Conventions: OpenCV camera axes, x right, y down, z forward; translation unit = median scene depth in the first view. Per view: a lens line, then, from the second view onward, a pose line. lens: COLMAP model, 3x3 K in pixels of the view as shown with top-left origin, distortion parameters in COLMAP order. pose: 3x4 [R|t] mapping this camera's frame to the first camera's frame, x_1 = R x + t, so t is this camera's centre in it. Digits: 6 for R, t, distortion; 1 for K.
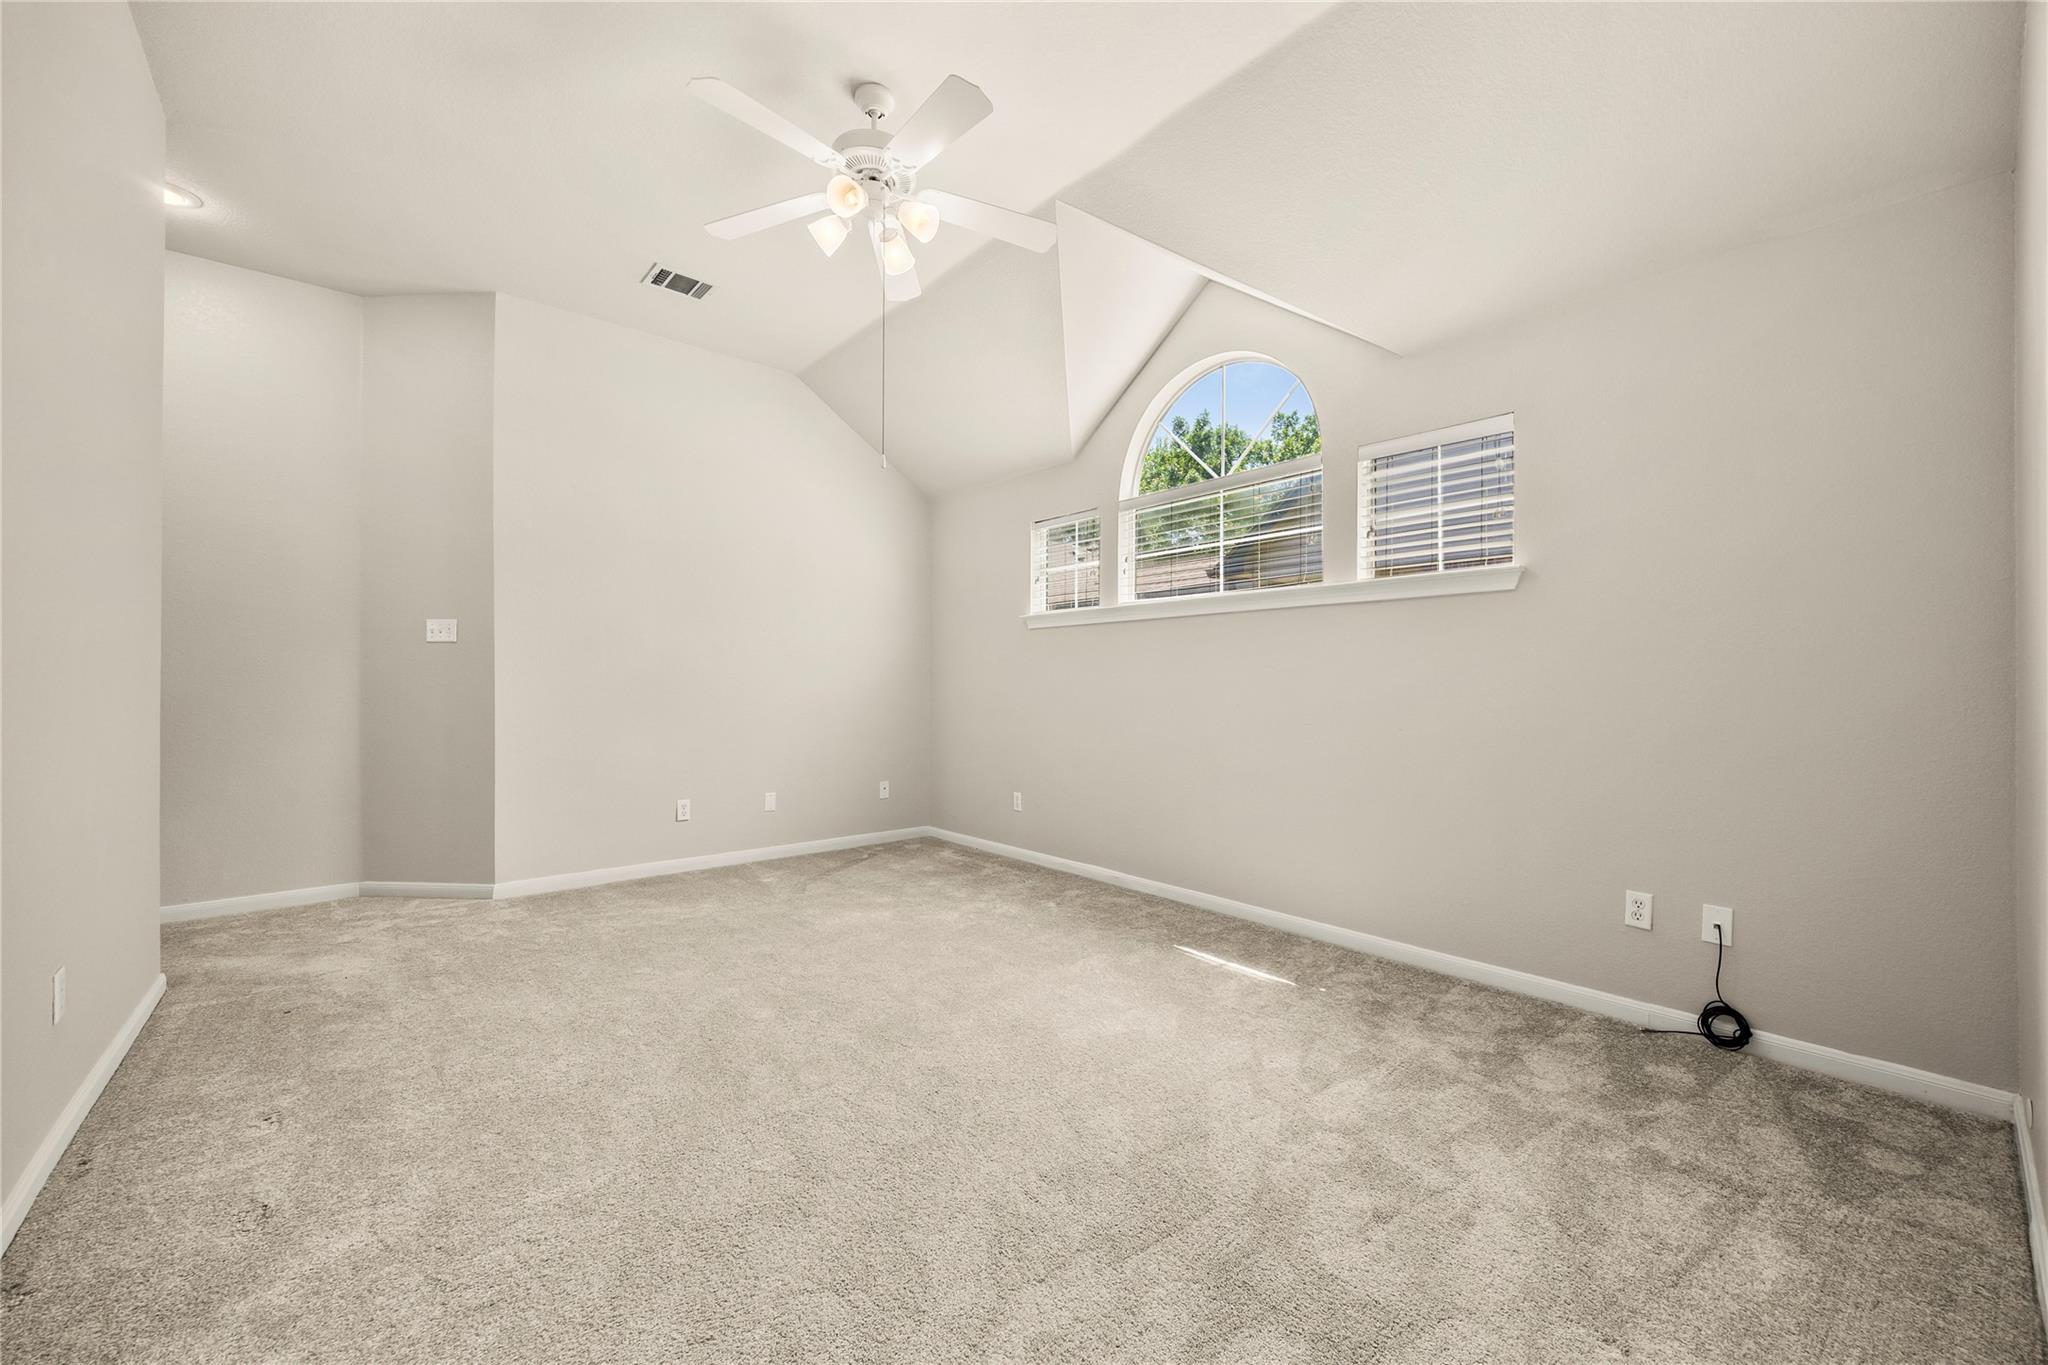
lens RADIAL K [[789.9, 0, 1039.7], [0, 789.9, 677.4], [0, 0, 1]] dist [0.000256, -0.000013]
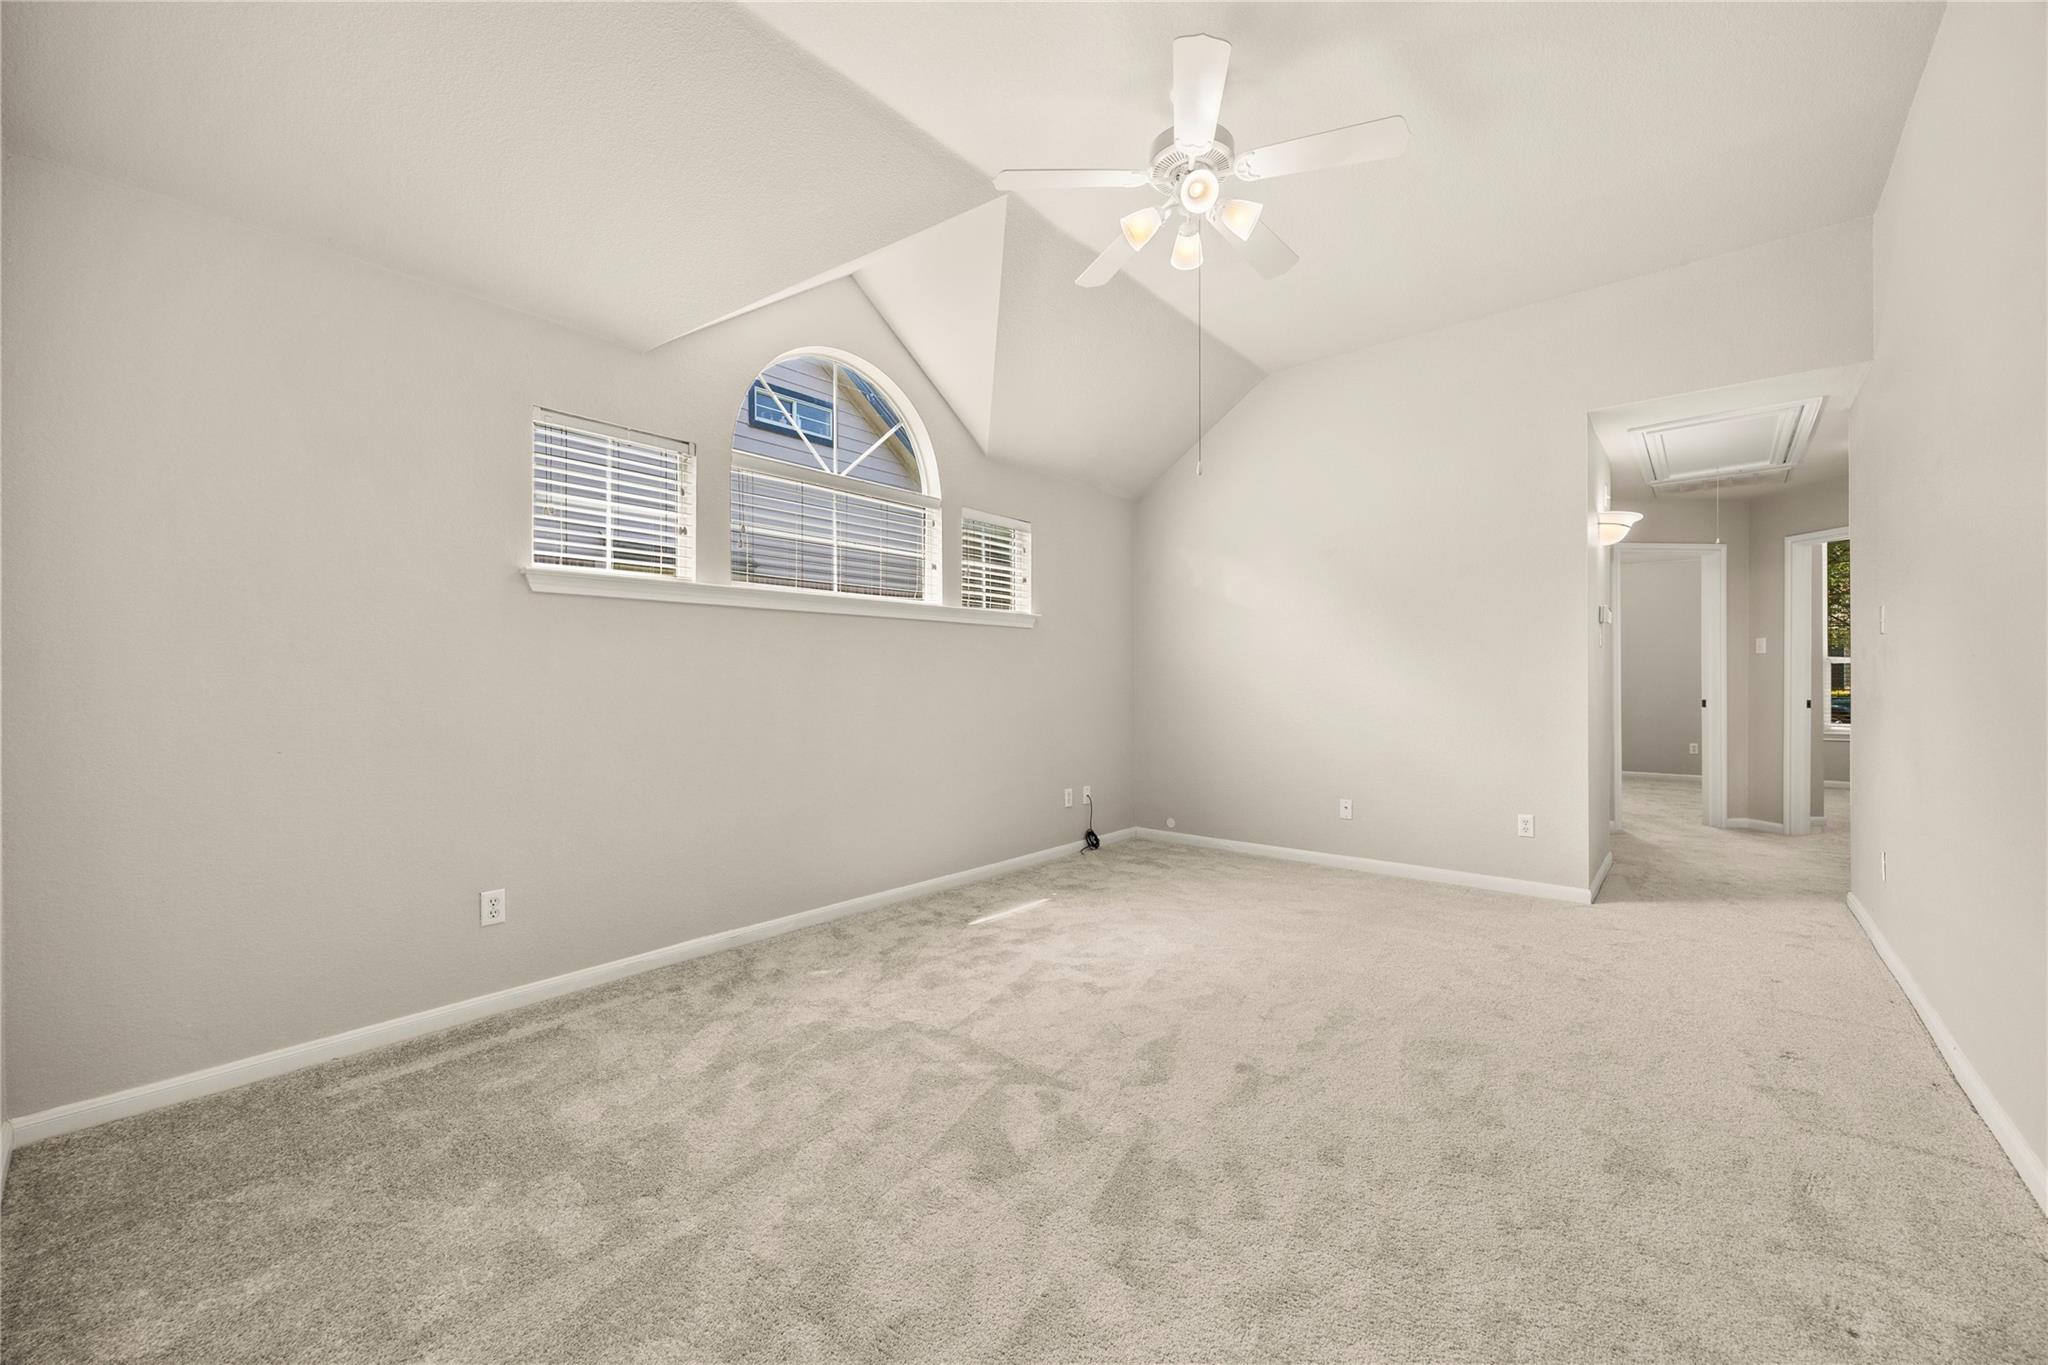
lens RADIAL K [[789.9, 0, 1039.6], [0, 789.9, 684.5], [0, 0, 1]] dist [0.000256, -0.000013]
pose [[-0.147430, -0.000614, 0.989072, -0.959501], [0.000246, 1.000000, 0.000658, 0.007336], [-0.989072, 0.000340, -0.147430, 1.105342]]
